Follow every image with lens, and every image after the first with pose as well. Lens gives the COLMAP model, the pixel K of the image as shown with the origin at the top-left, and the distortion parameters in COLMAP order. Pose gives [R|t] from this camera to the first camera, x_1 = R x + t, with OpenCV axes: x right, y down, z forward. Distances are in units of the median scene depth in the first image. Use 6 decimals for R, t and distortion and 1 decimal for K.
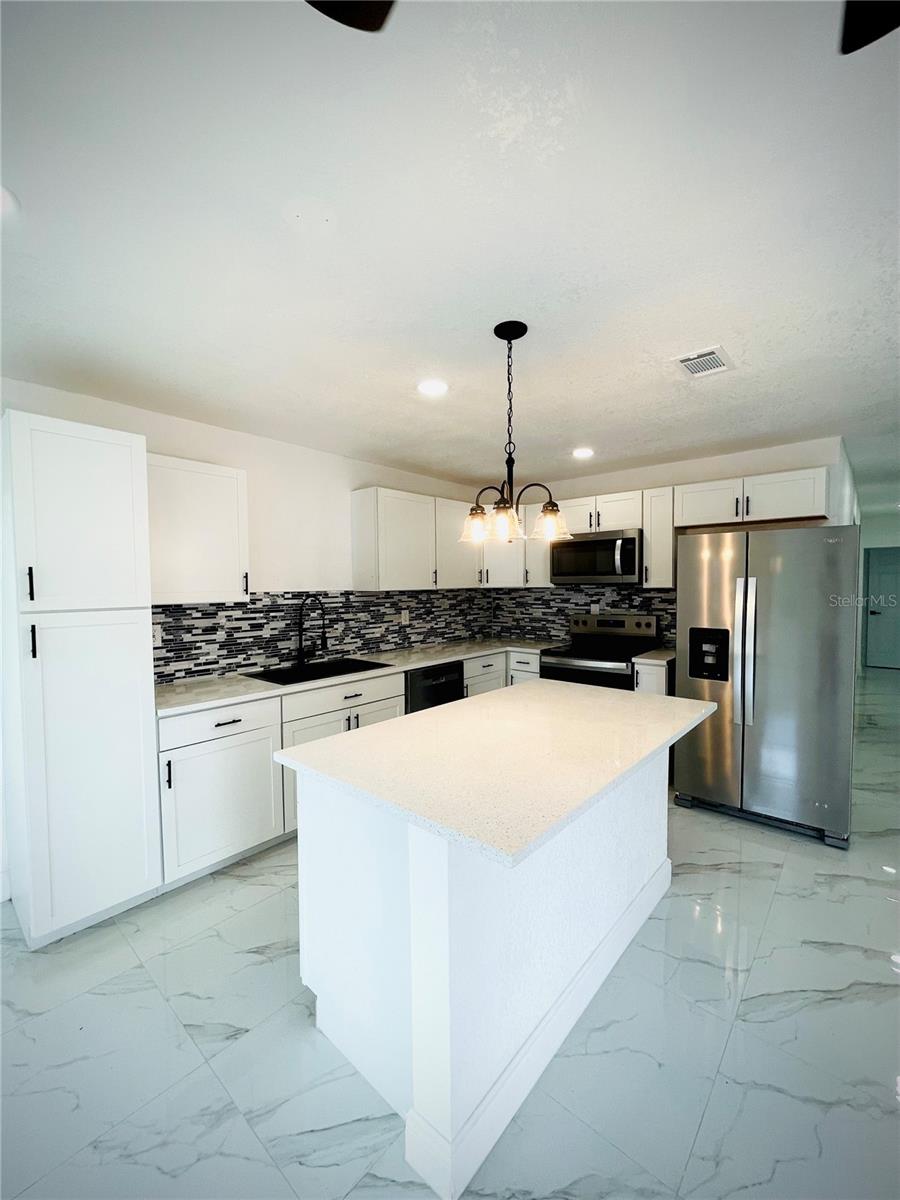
lens RADIAL K [[485.0, 0, 451.3], [0, 485.0, 600.2], [0, 0, 1]] dist [-0.004531, 0.000297]
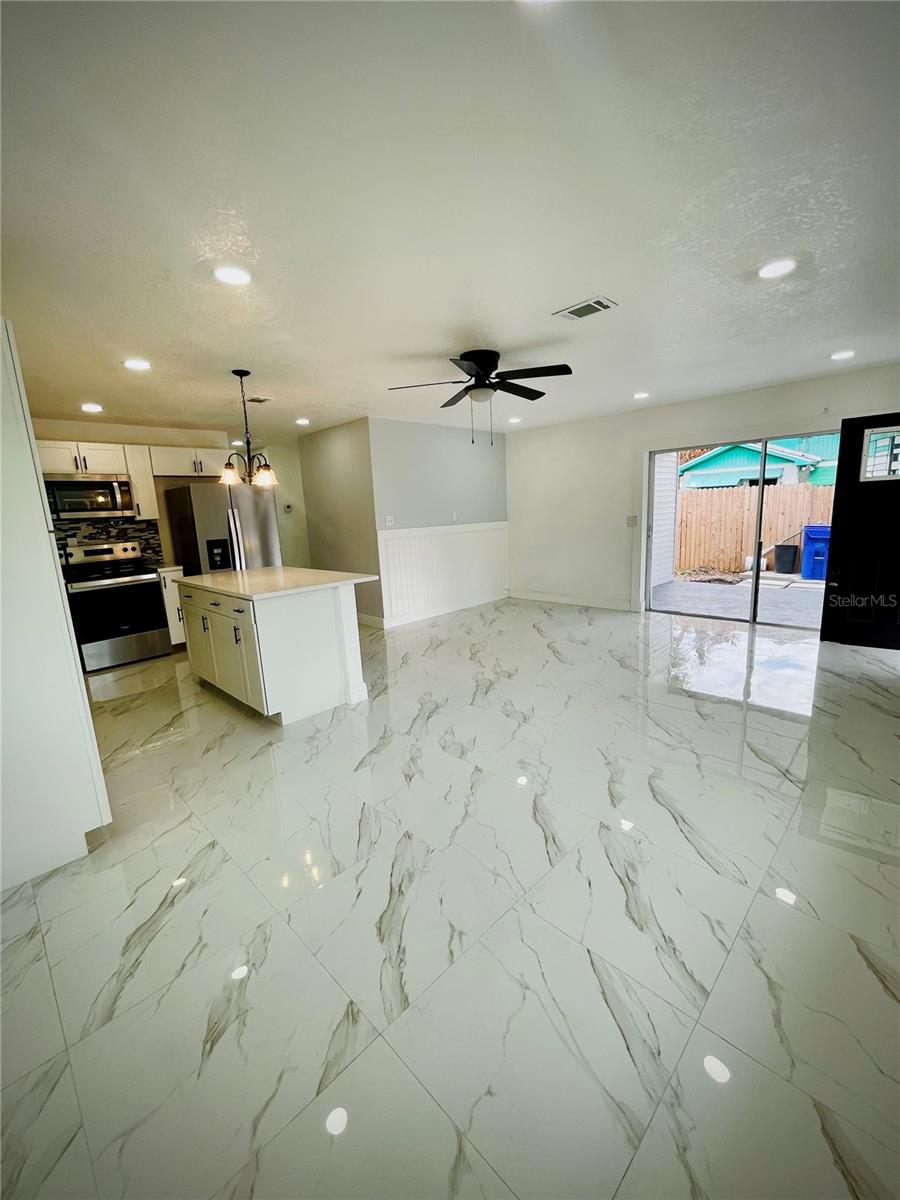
lens RADIAL K [[485.0, 0, 447.9], [0, 485.0, 604.5], [0, 0, 1]] dist [-0.004531, 0.000297]
pose [[0.062169, -0.187371, 0.980320, -0.865969], [0.080642, 0.979952, 0.182186, 0.027975], [-0.994802, 0.067729, 0.076032, 0.049376]]
